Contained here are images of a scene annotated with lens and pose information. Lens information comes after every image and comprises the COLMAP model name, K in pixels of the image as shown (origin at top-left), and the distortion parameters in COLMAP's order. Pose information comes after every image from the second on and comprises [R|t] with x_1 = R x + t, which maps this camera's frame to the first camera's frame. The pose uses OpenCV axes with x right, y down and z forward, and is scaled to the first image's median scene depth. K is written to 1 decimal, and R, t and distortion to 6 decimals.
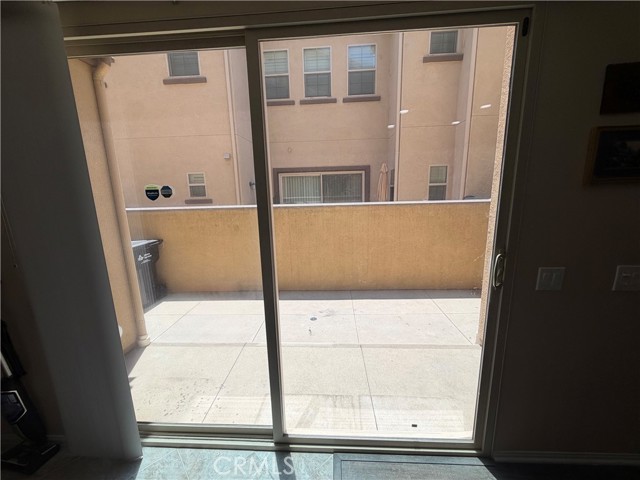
lens RADIAL K [[256.4, 0, 320.0], [0, 256.4, 240.0], [0, 0, 1]] dist [-0.001418, -0.000231]
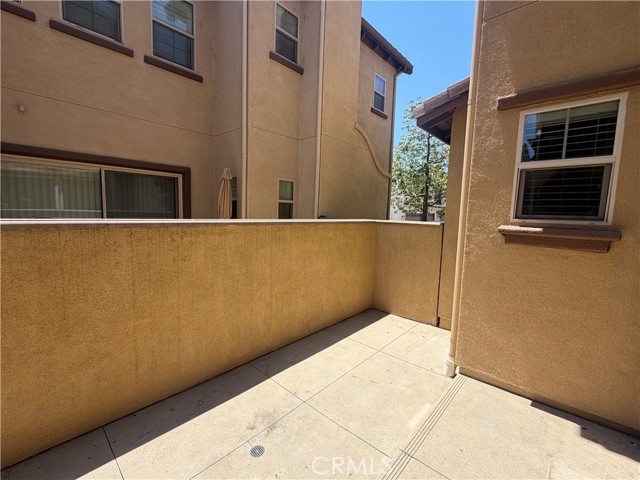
lens RADIAL K [[278.9, 0, 320.0], [0, 278.9, 240.0], [0, 0, 1]] dist [-0.001143, -0.000386]
pose [[0.630118, -0.033171, 0.775791, -0.210140], [0.096426, 0.994697, -0.035789, -0.039114], [-0.770489, 0.097358, 0.629975, 0.318210]]
